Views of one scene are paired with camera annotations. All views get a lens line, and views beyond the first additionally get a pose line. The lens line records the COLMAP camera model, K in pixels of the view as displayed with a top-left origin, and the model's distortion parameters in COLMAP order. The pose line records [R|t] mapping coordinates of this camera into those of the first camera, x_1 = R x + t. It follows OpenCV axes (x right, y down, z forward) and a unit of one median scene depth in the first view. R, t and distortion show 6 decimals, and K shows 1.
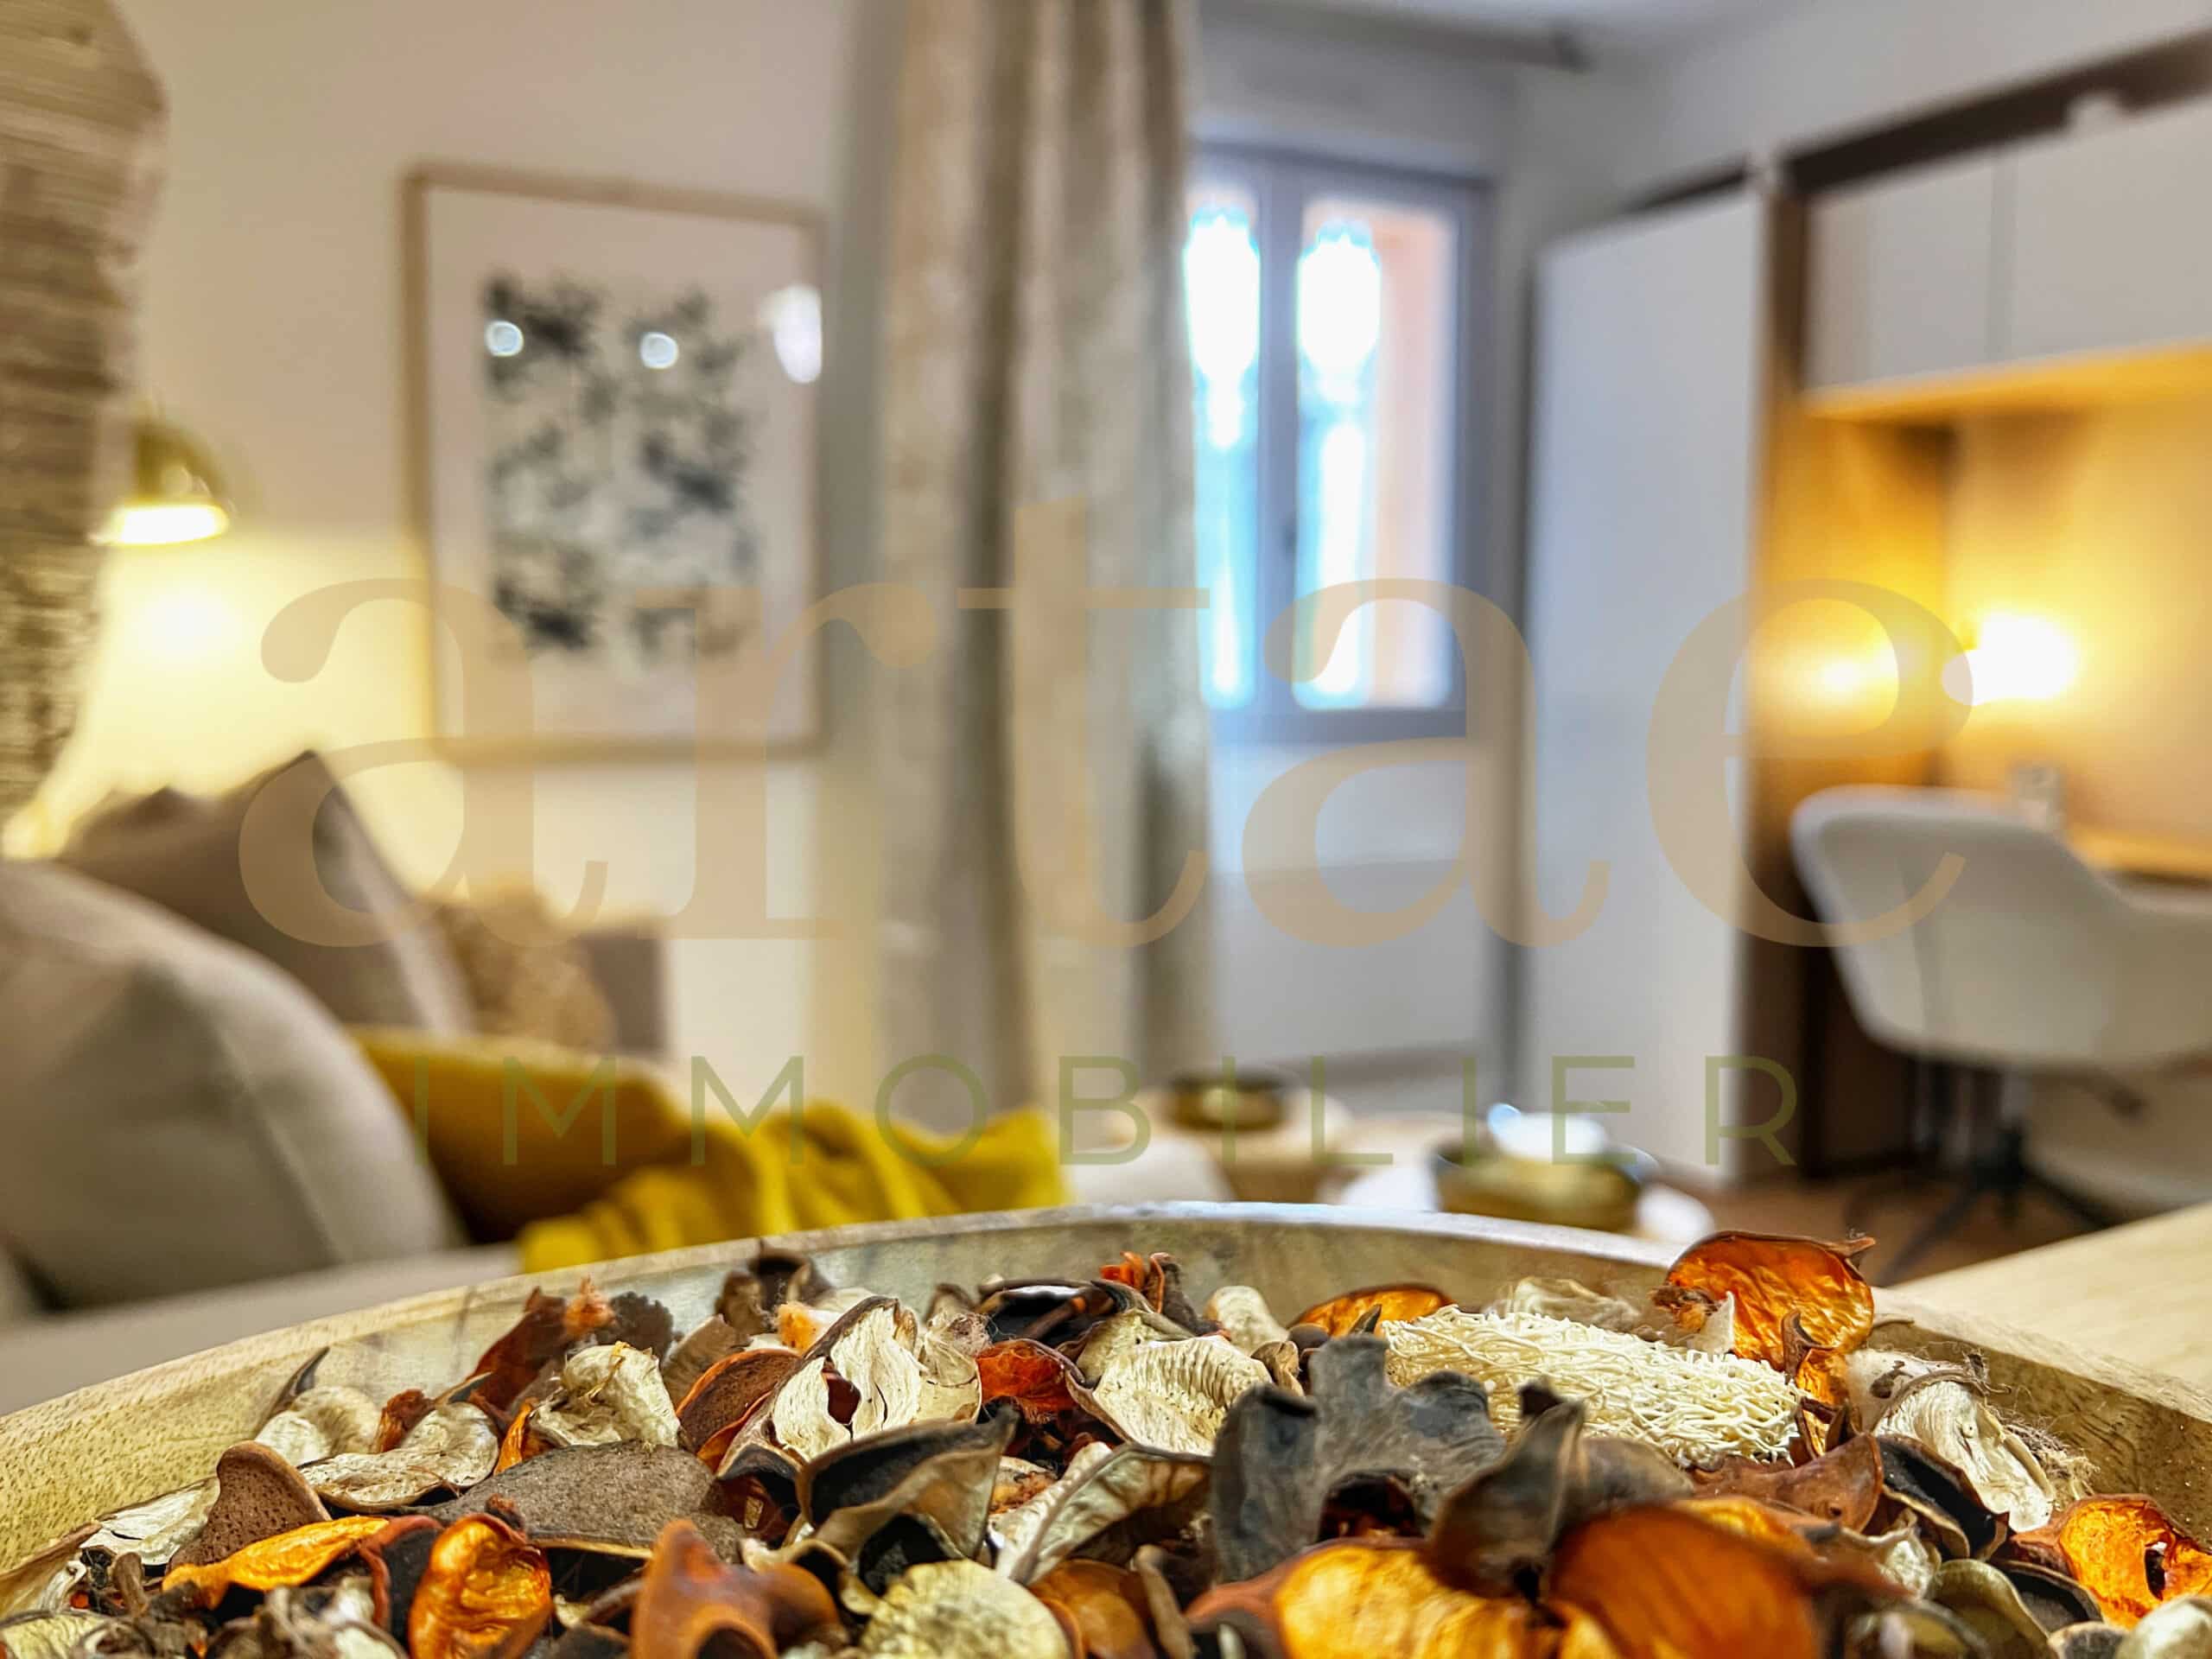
lens RADIAL K [[1783.1, 0, 1109.8], [0, 1783.1, 837.6], [0, 0, 1]] dist [0.002689, -0.014806]
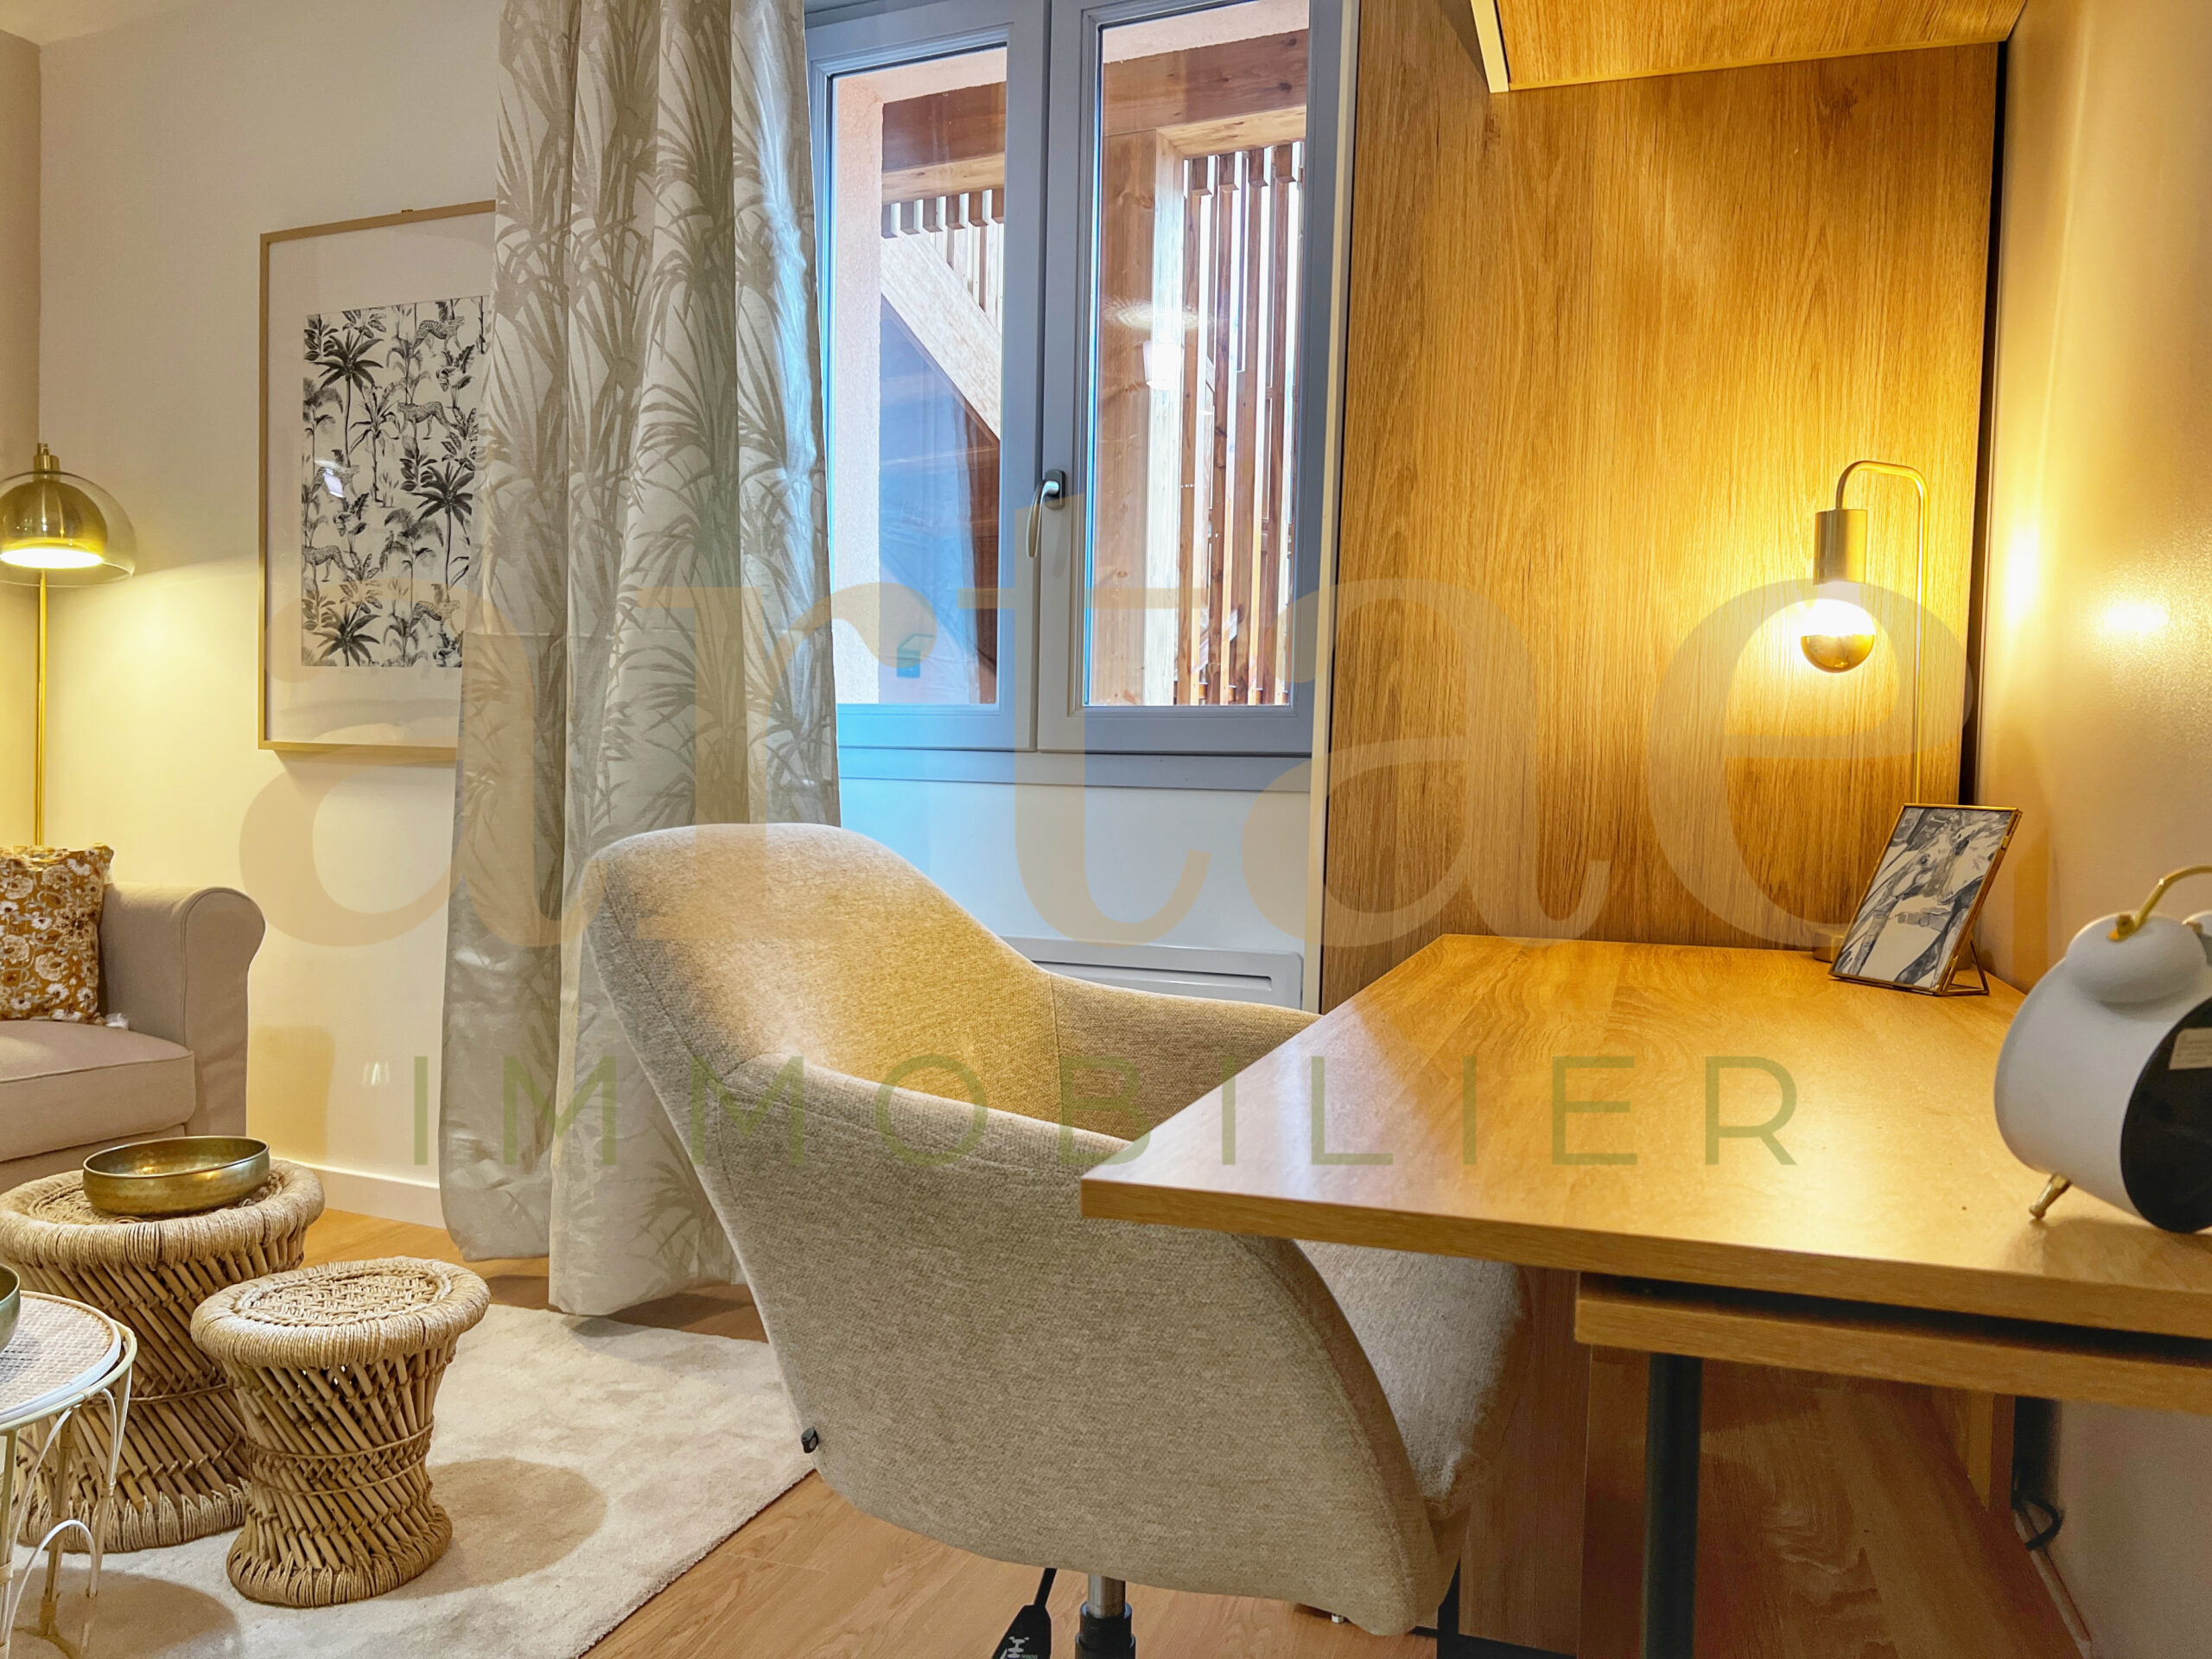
lens RADIAL K [[1667.2, 0, 1104.3], [0, 1667.2, 838.8], [0, 0, 1]] dist [0.045423, -0.052397]
pose [[0.663396, 0.039628, -0.747218, 0.736658], [-0.089484, 0.995632, -0.026643, -0.010639], [0.742898, 0.084539, 0.664045, 0.669756]]
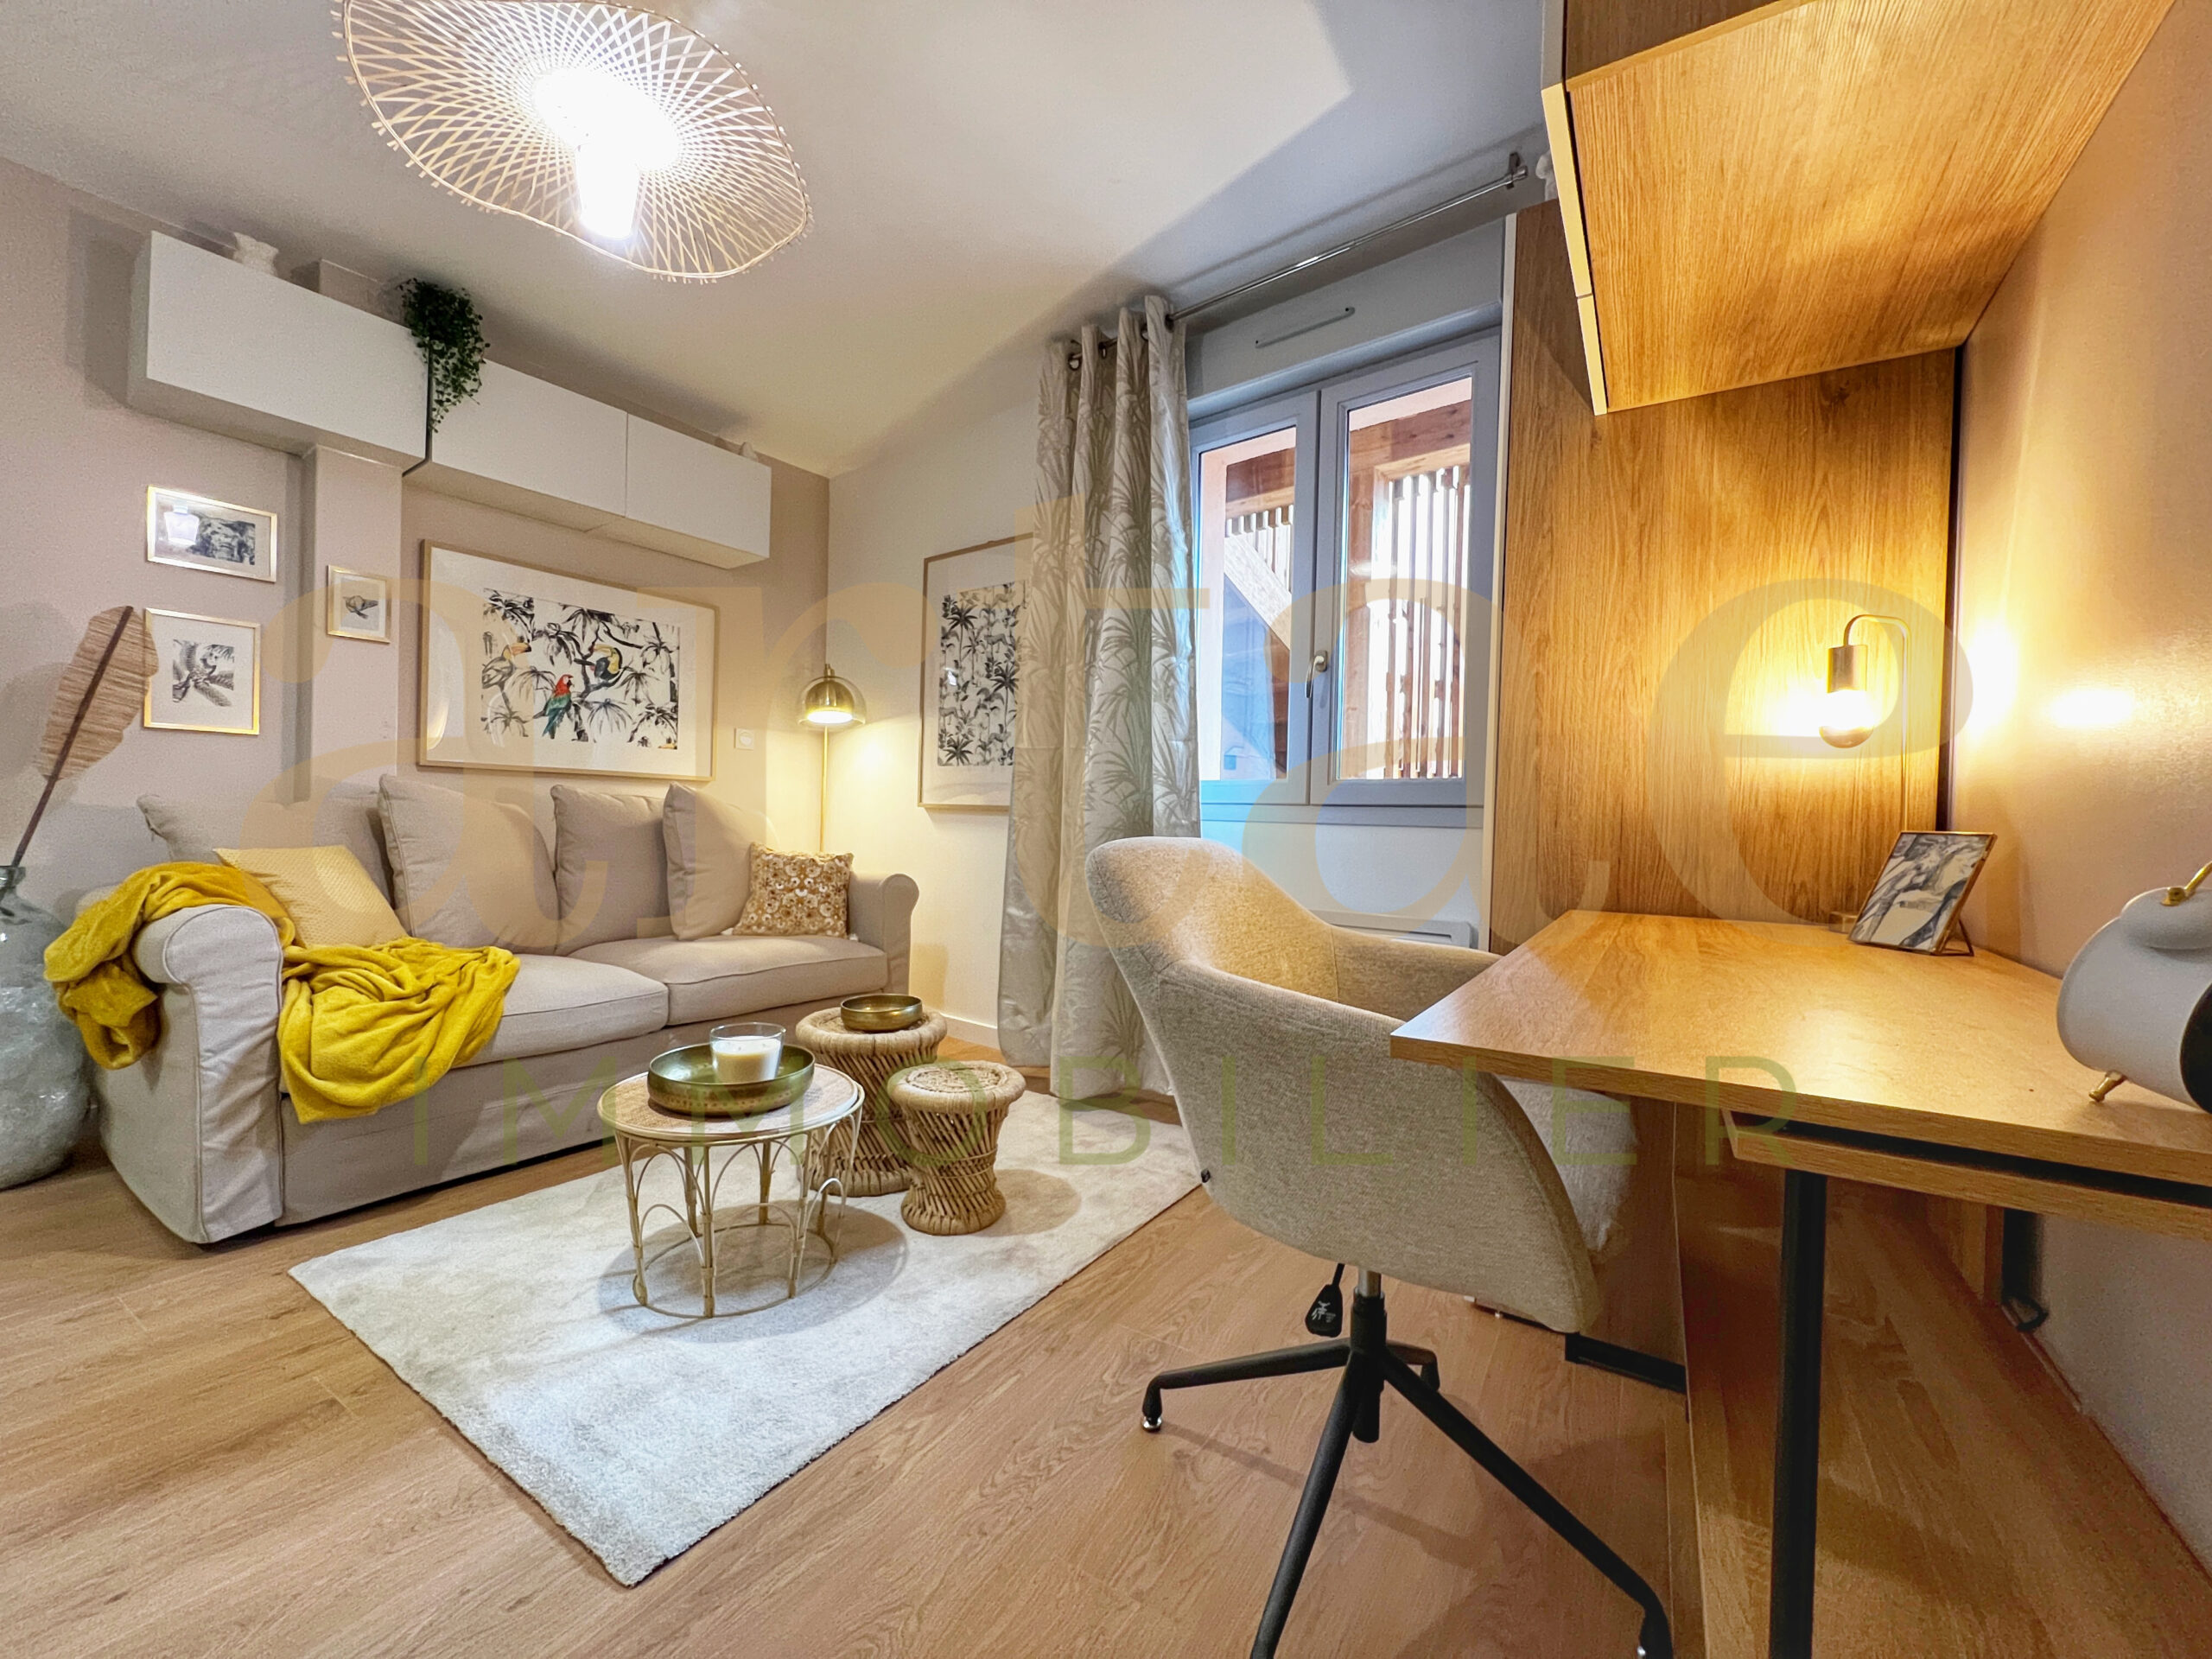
lens RADIAL K [[889.6, 0, 1103.5], [0, 889.6, 825.4], [0, 0, 1]] dist [-0.002870, 0.000370]
pose [[0.455829, 0.013146, -0.889970, 0.720318], [-0.106034, 0.993572, -0.039633, -0.004142], [0.883729, 0.112433, 0.454293, 0.666657]]
